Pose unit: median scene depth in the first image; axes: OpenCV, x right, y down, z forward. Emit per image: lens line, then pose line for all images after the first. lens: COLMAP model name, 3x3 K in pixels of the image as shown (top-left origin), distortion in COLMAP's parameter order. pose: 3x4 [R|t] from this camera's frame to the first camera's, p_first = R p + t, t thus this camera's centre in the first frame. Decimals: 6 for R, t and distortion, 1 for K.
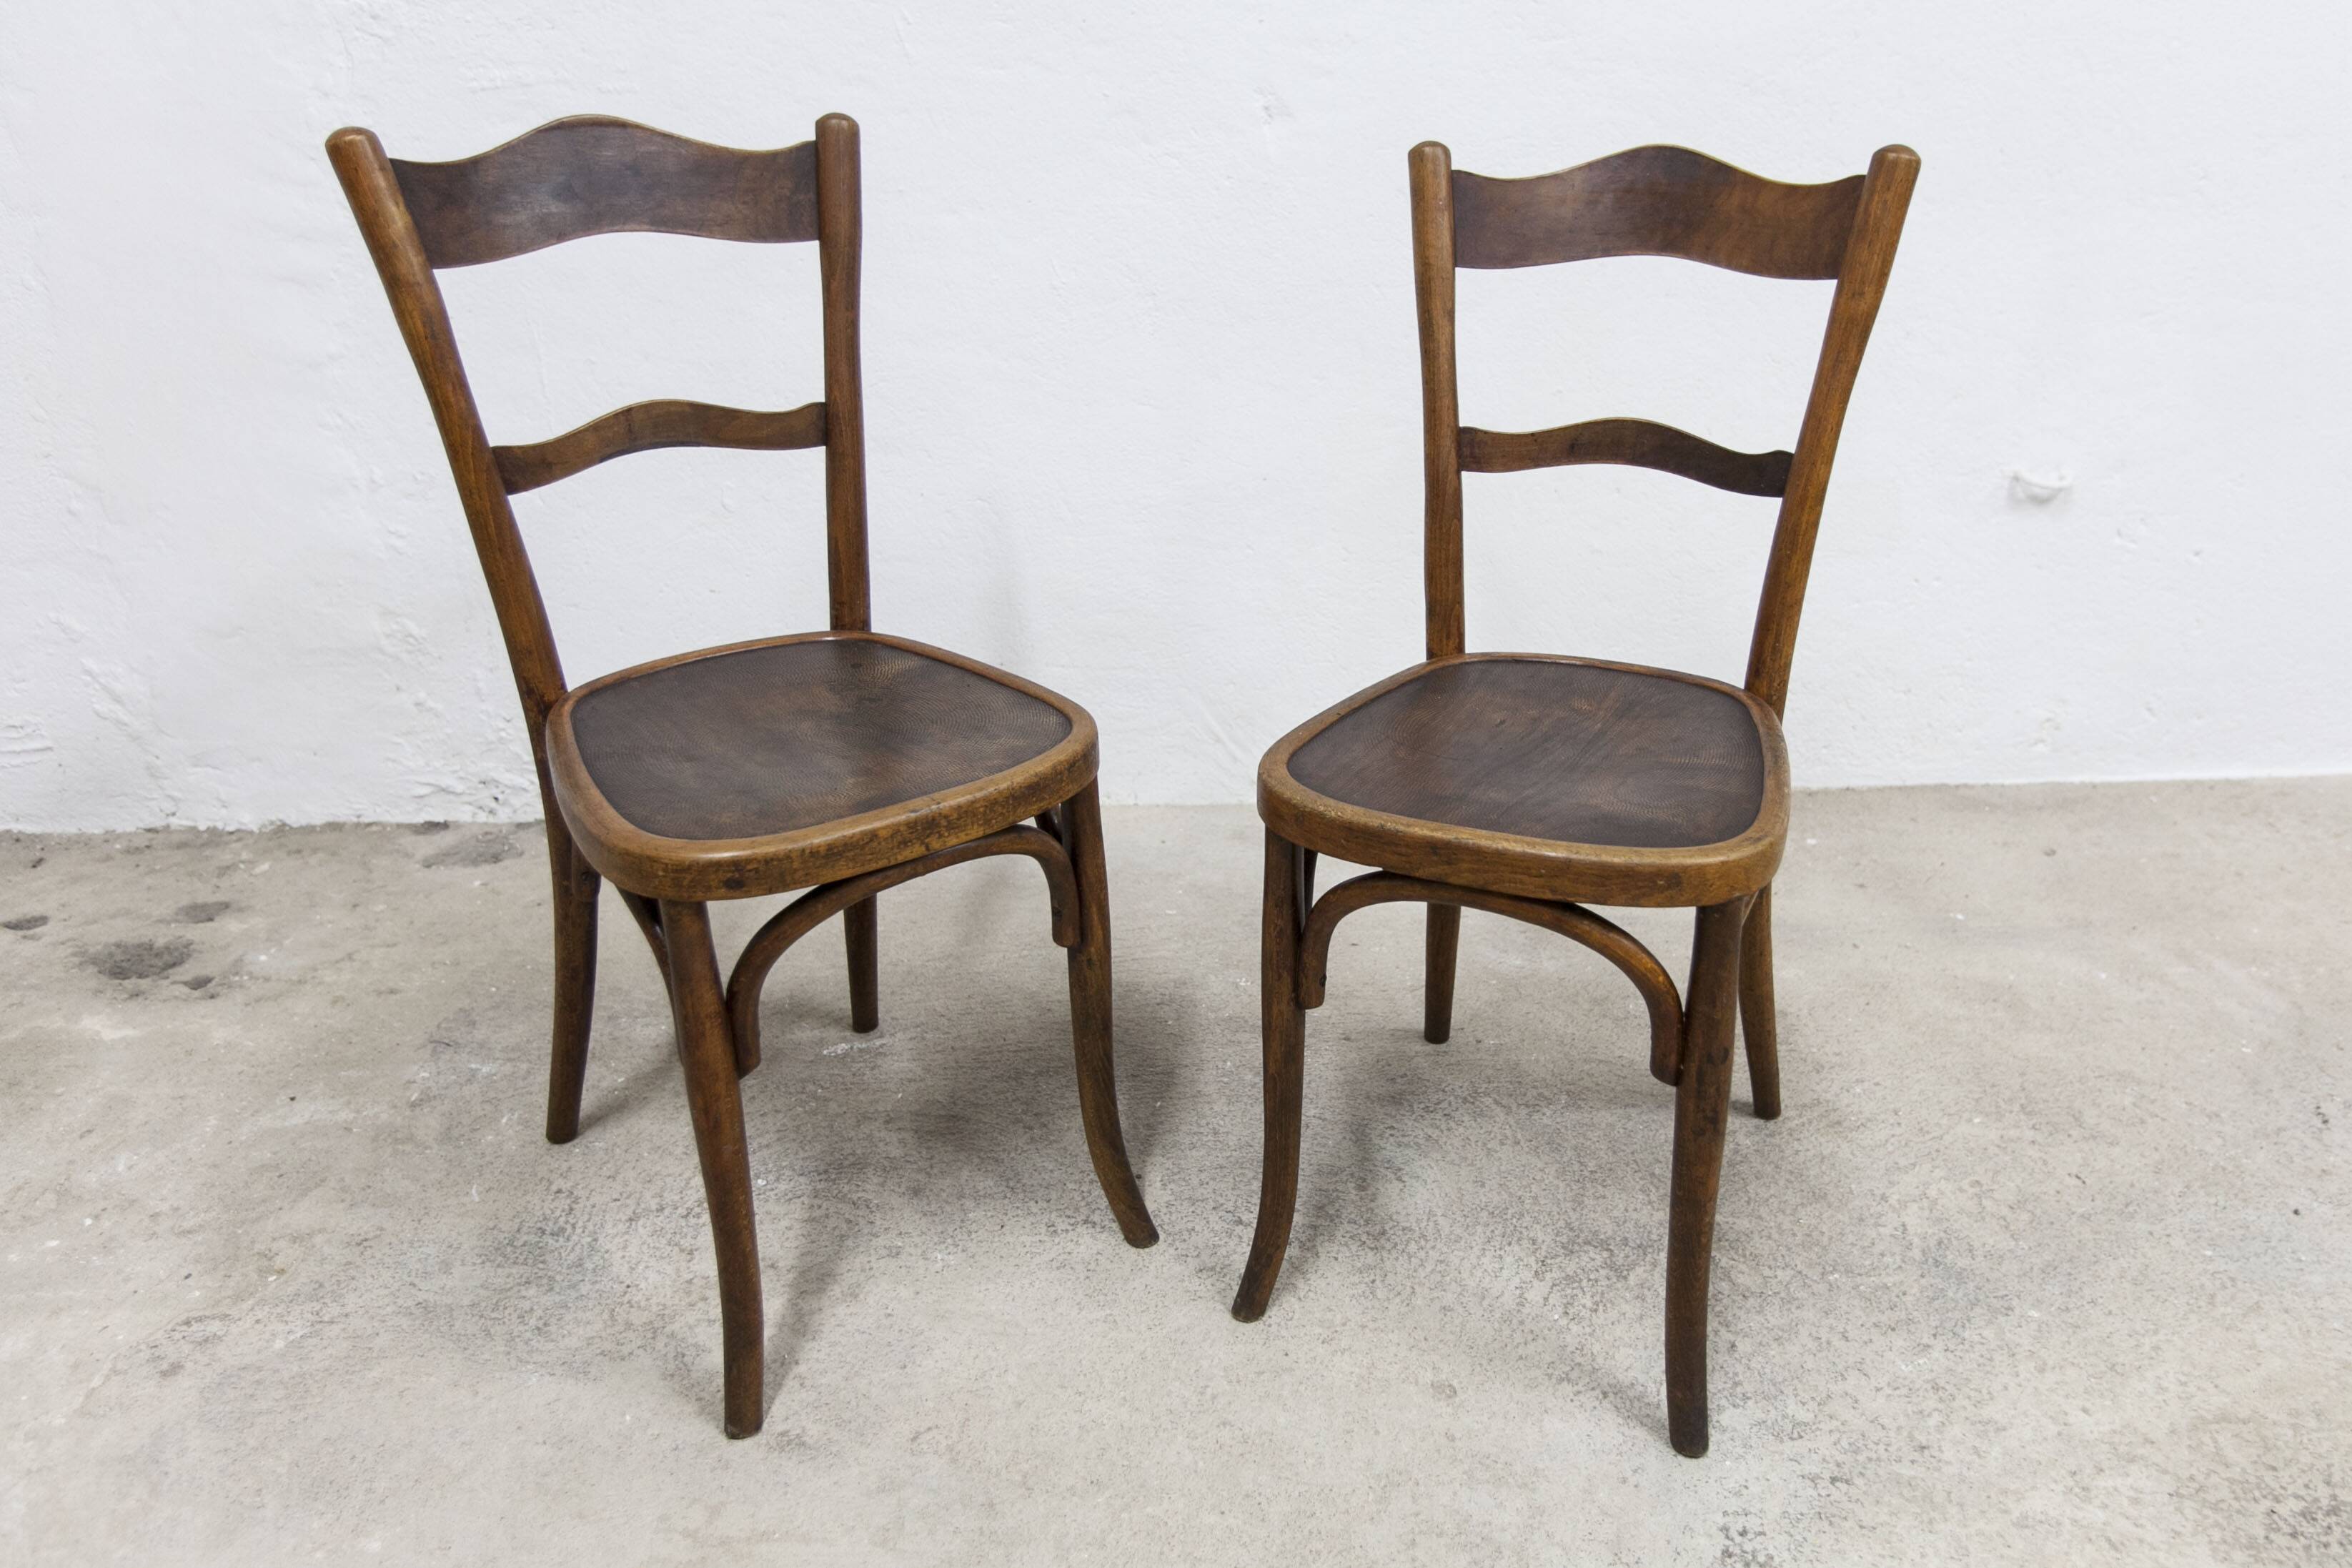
lens RADIAL K [[1717.4, 0, 1289.5], [0, 1717.4, 793.0], [0, 0, 1]] dist [-0.006699, 0.012881]
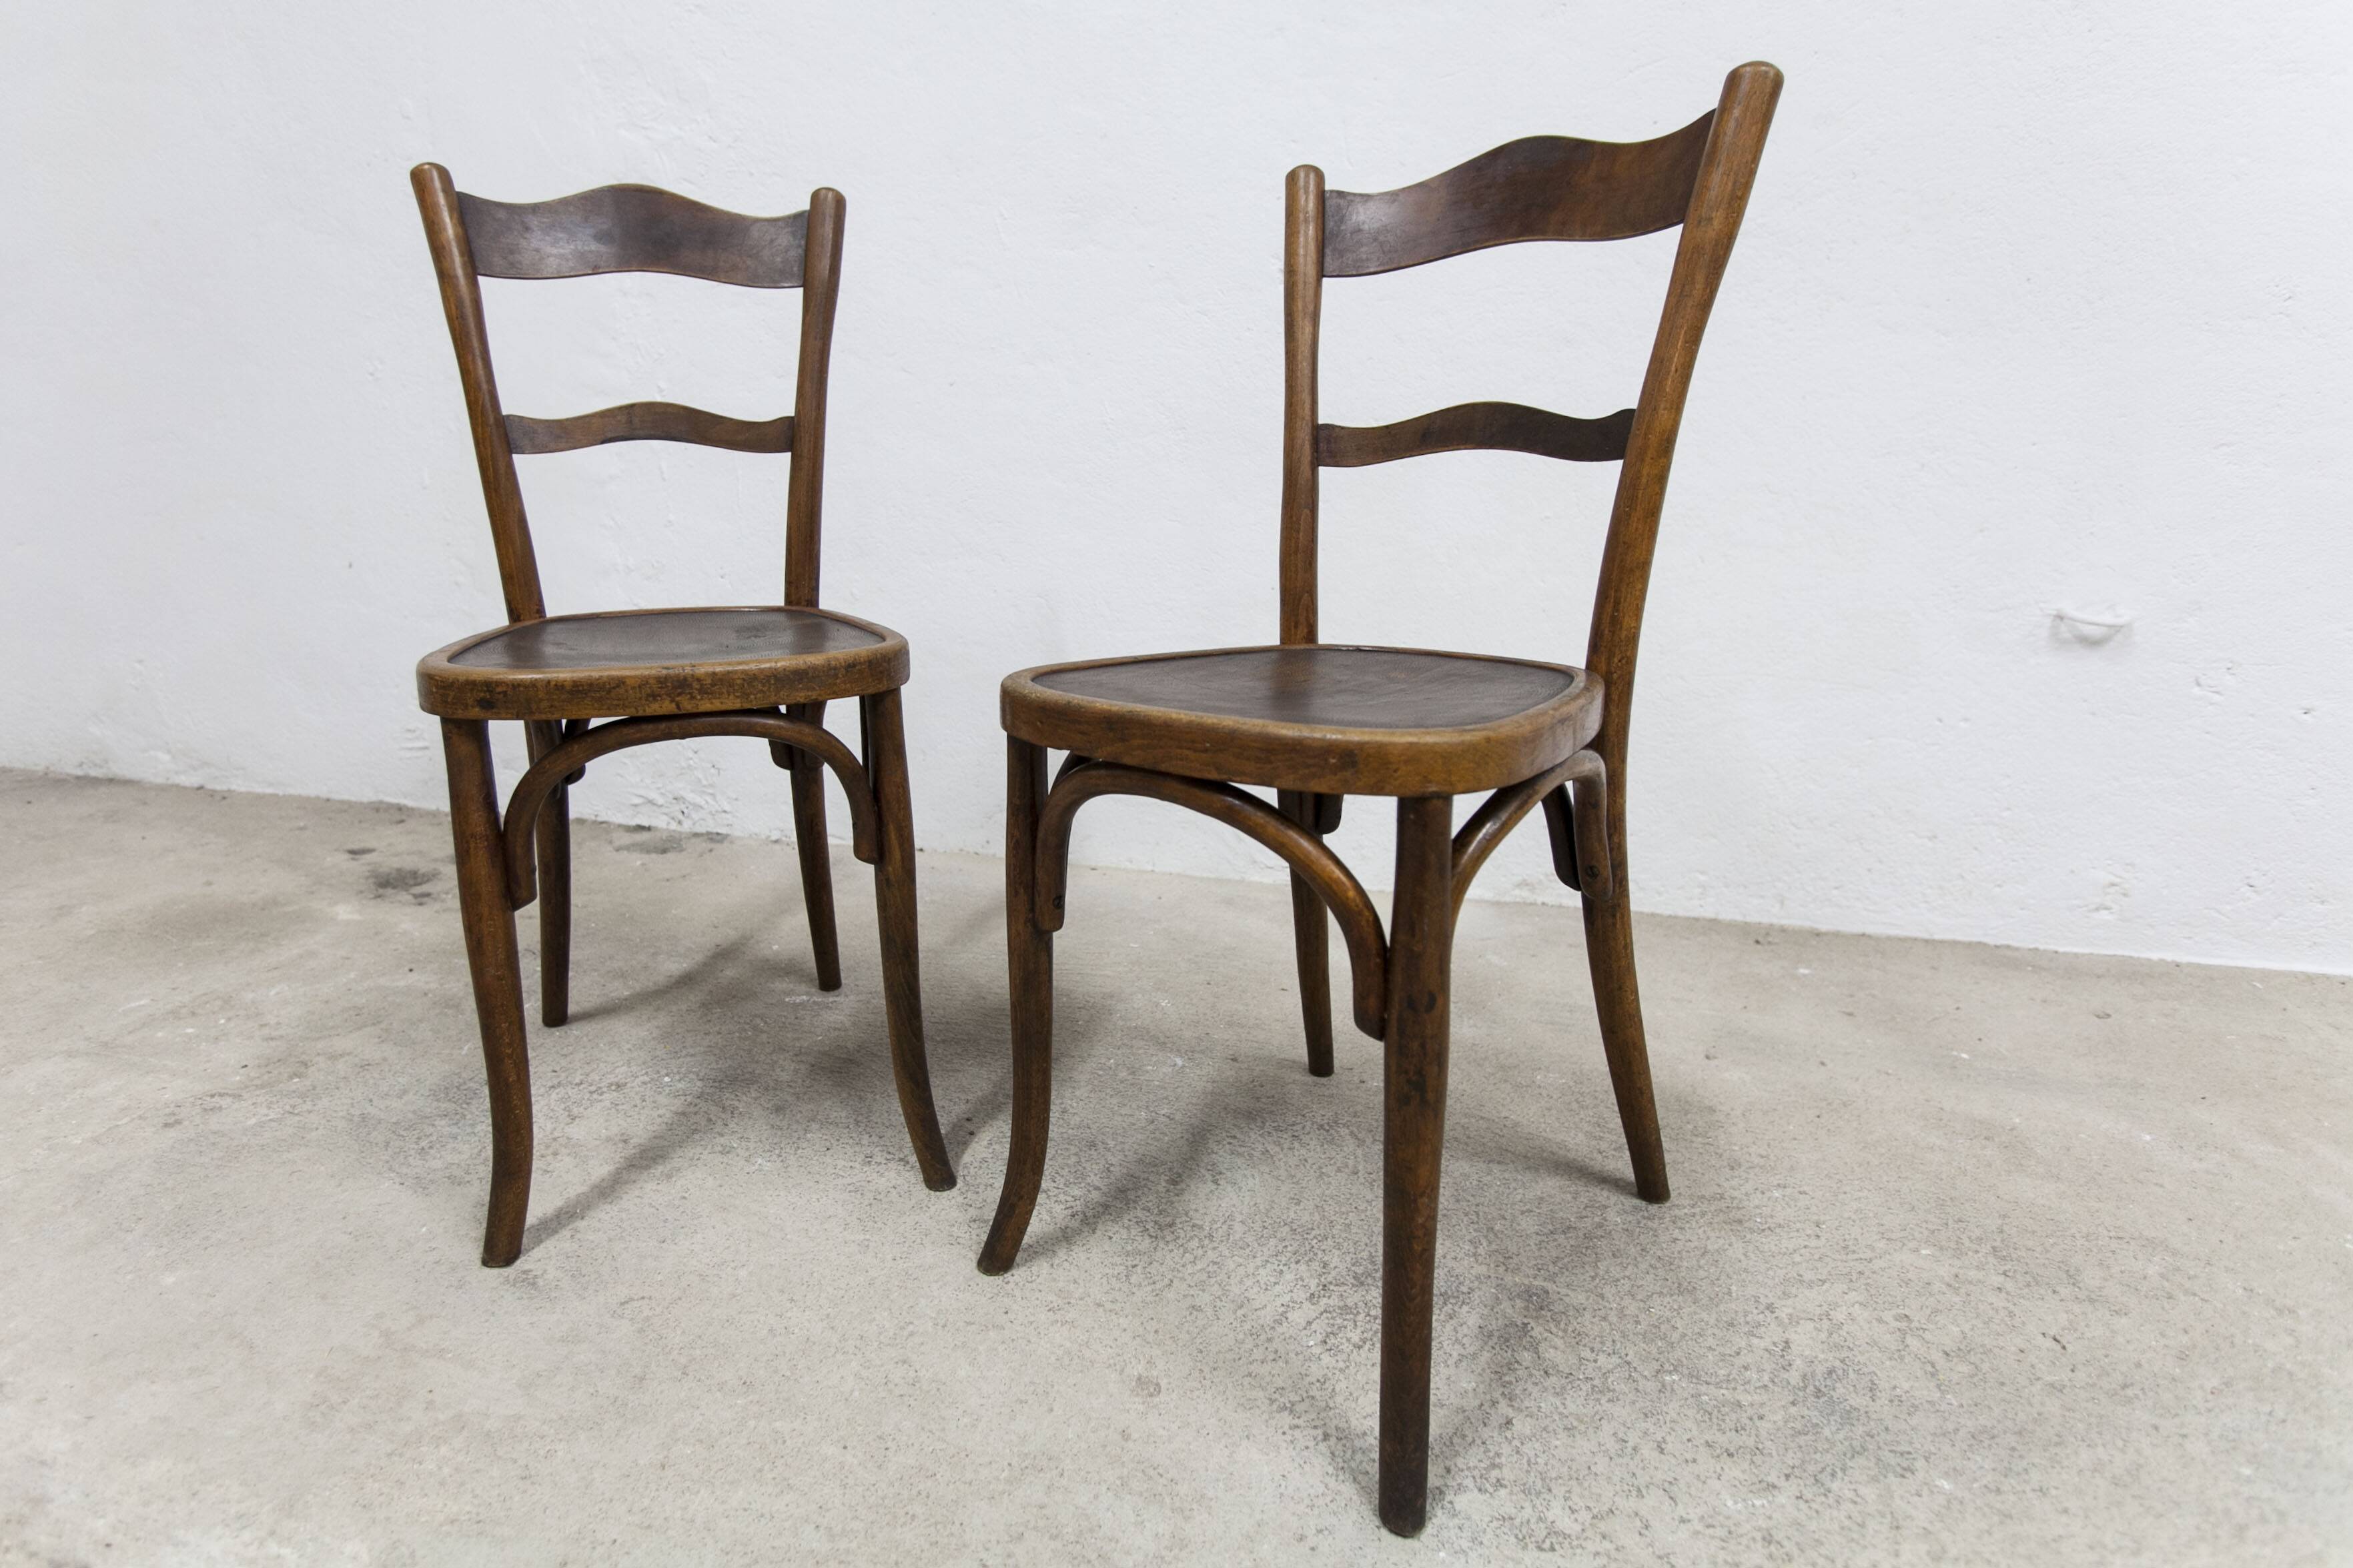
lens RADIAL K [[1260.9, 0, 1086.0], [0, 1260.9, 763.5], [0, 0, 1]] dist [-0.006243, 0.005362]
pose [[0.937576, 0.070011, -0.340659, 0.226371], [-0.133854, 0.976714, -0.167668, 0.125322], [0.320988, 0.202801, 0.925115, 0.273073]]
